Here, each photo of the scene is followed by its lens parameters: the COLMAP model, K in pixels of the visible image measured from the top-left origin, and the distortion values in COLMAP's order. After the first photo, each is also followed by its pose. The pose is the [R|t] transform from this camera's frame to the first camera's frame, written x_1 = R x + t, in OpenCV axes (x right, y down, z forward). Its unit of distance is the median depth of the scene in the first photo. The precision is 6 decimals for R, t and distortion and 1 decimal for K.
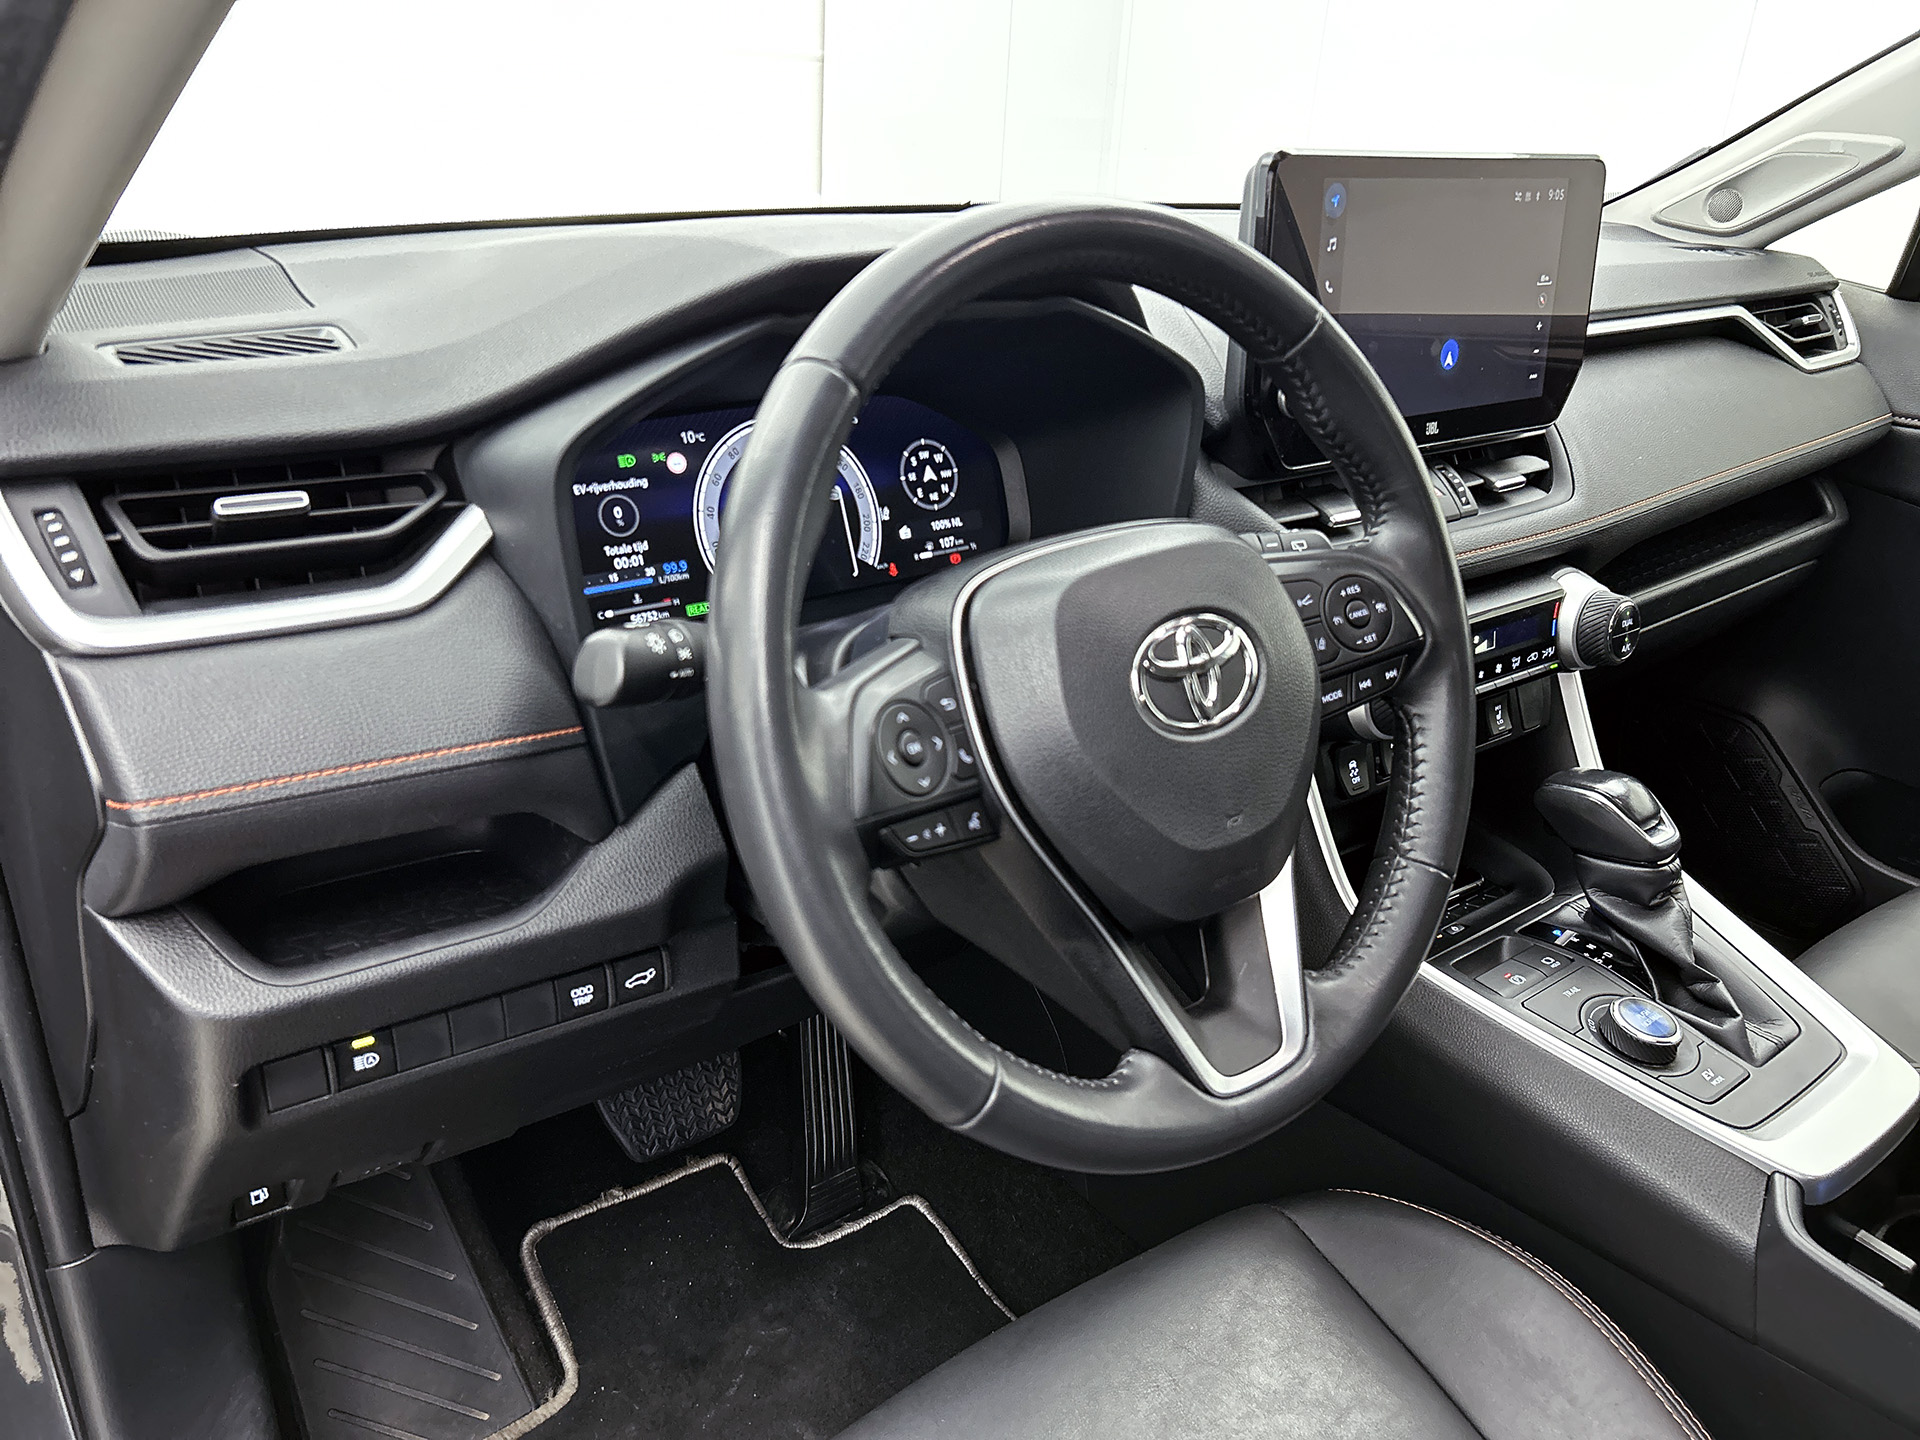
lens RADIAL K [[1443.0, 0, 930.6], [0, 1443.0, 721.1], [0, 0, 1]] dist [0.026232, -0.035325]
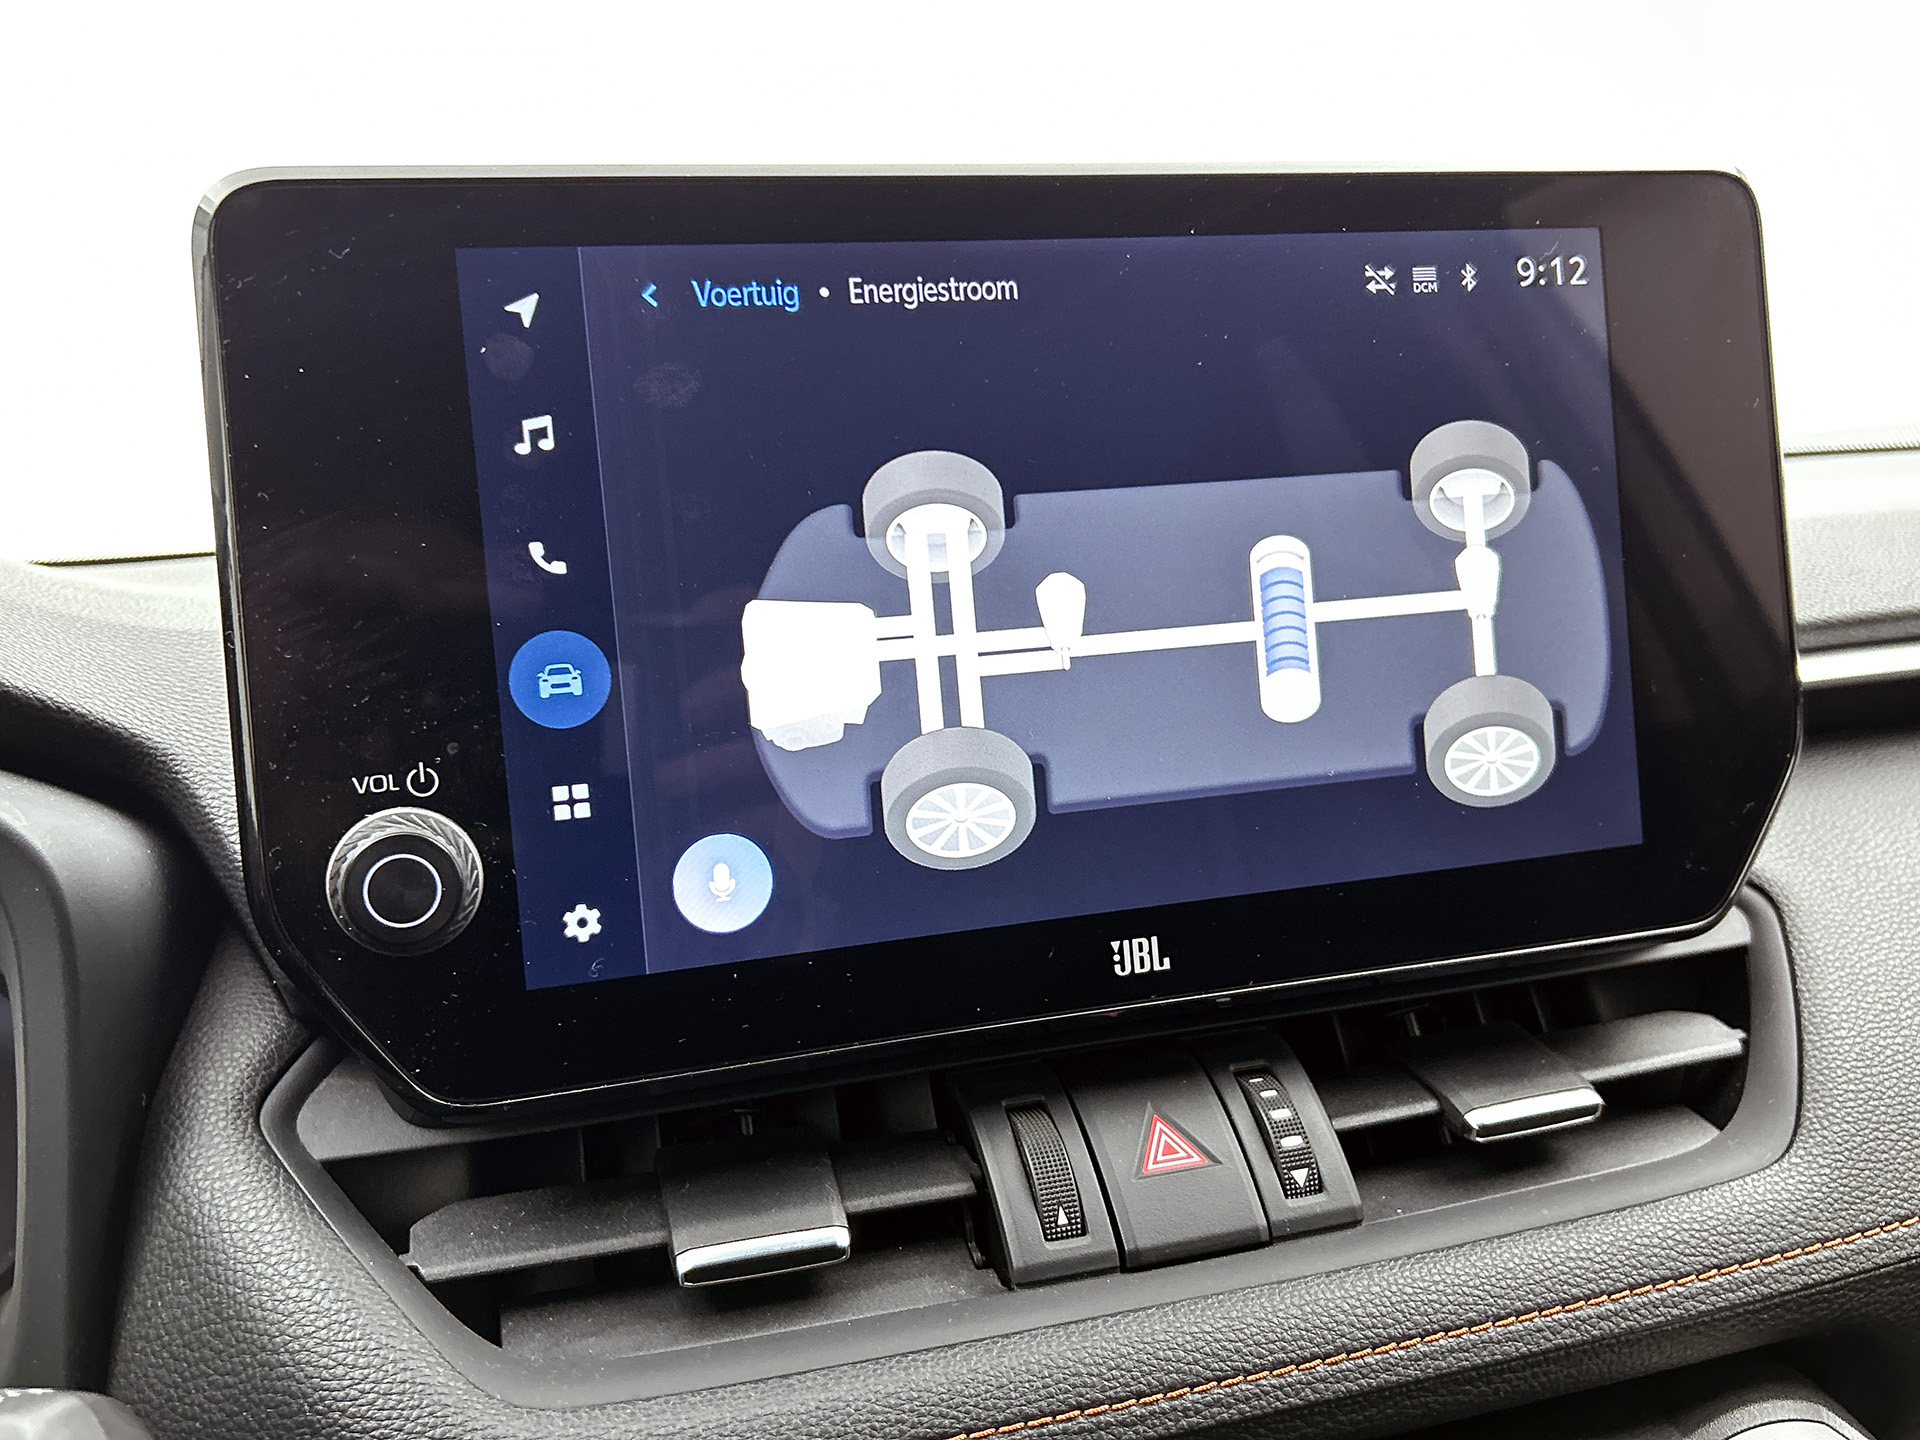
lens RADIAL K [[1740.3, 0, 980.8], [0, 1740.3, 710.1], [0, 0, 1]] dist [0.020731, -0.008094]
pose [[0.933093, -0.049938, -0.356152, 0.478687], [-0.050944, 0.961972, -0.268354, -0.156240], [0.356010, 0.268543, 0.895065, 0.653233]]
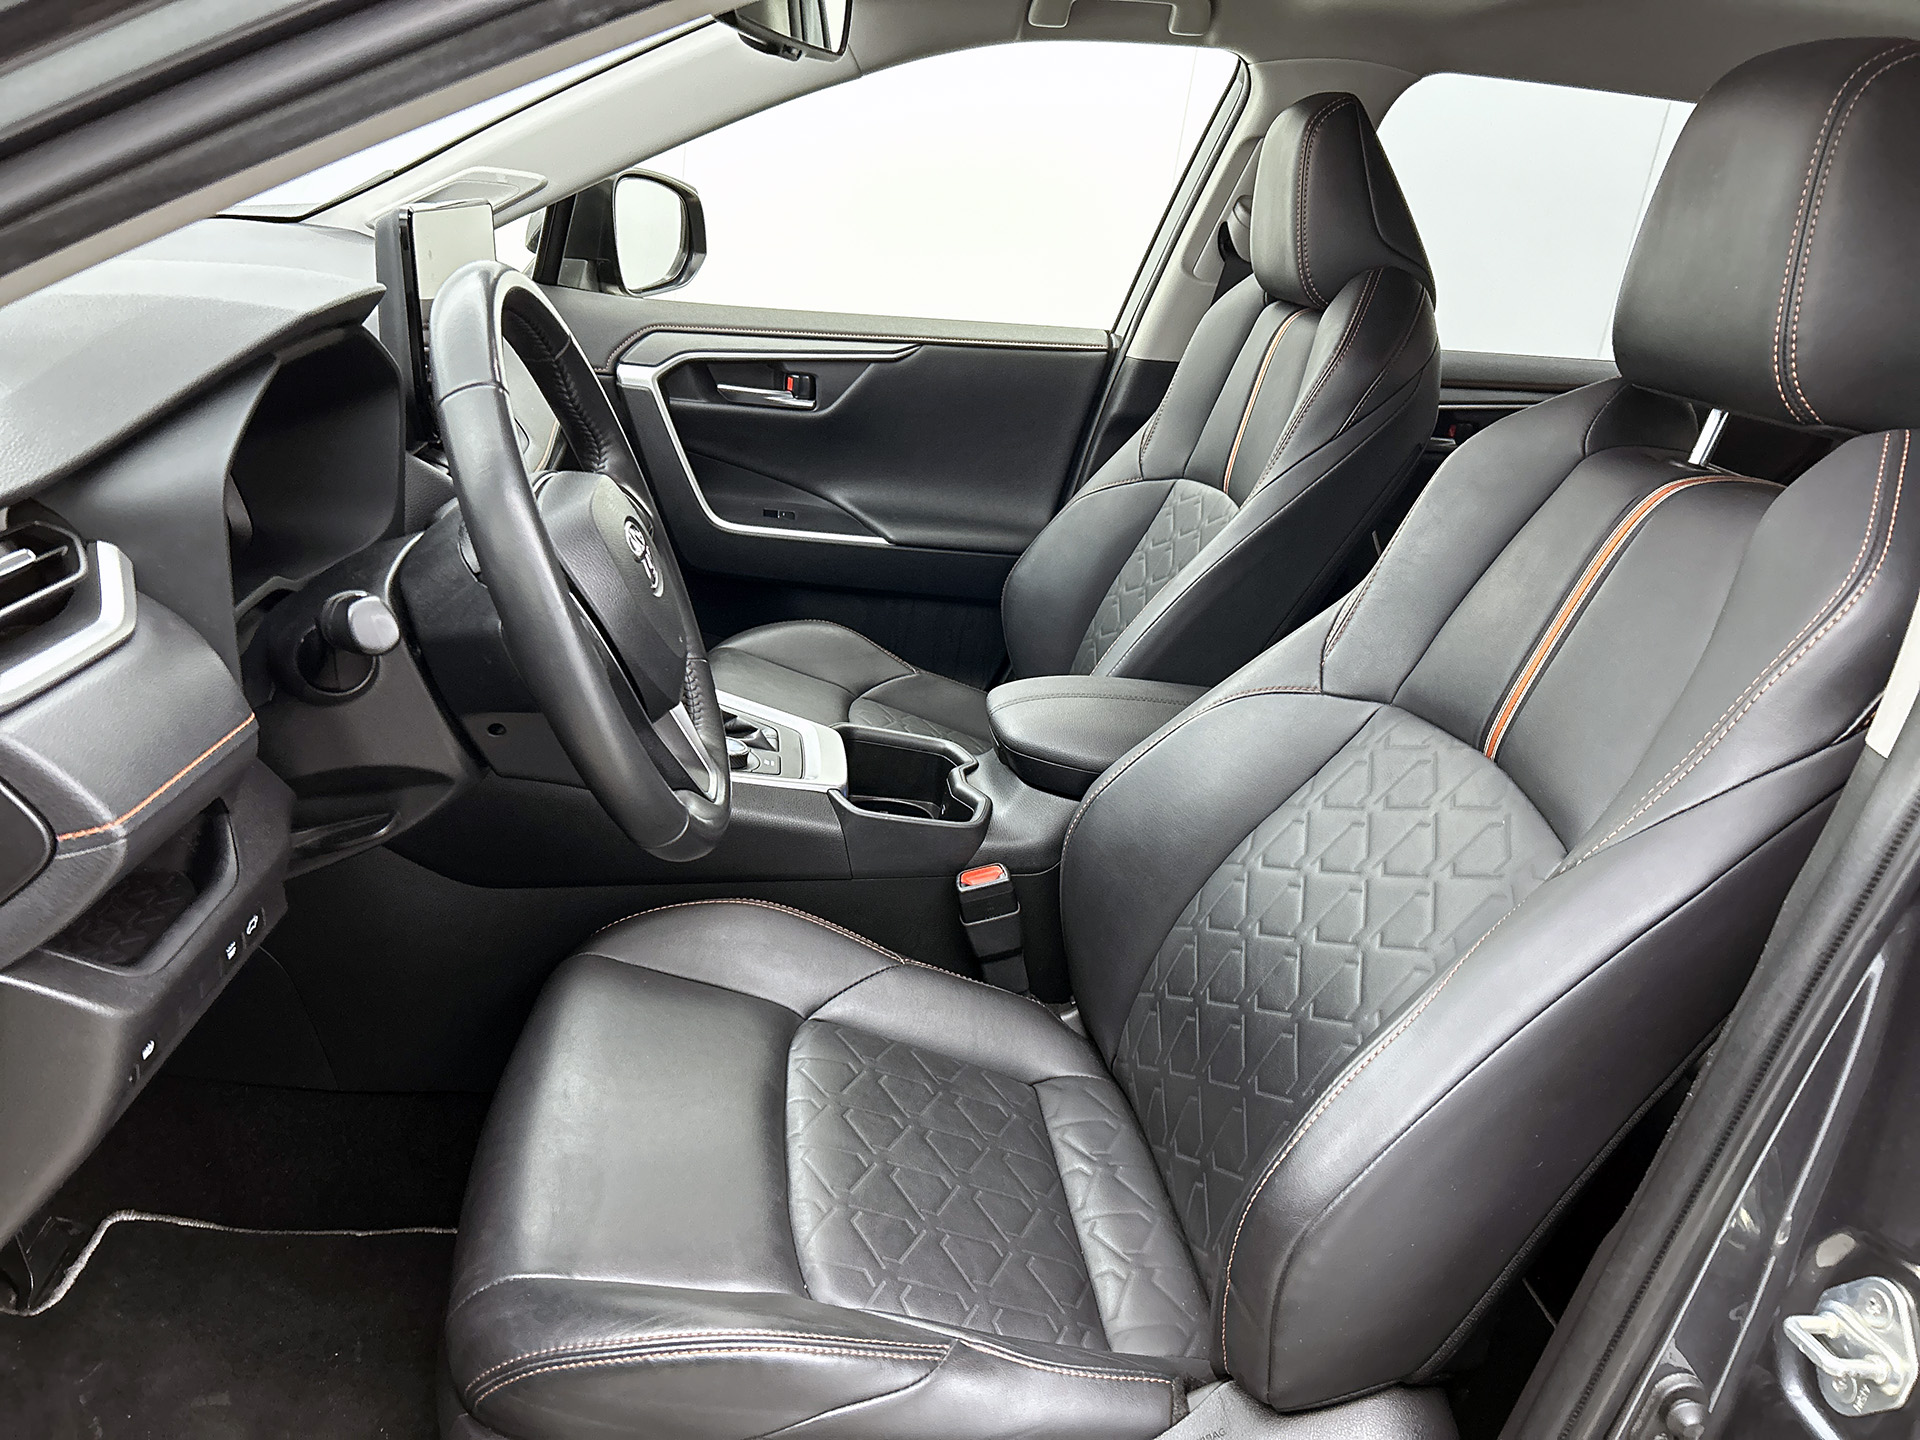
lens RADIAL K [[1443.0, 0, 940.8], [0, 1443.0, 720.2], [0, 0, 1]] dist [0.026232, -0.035325]
pose [[0.509420, -0.276145, 0.815006, -0.664826], [0.253341, 0.953264, 0.164639, -0.025637], [-0.822381, 0.122604, 0.555570, -0.105546]]
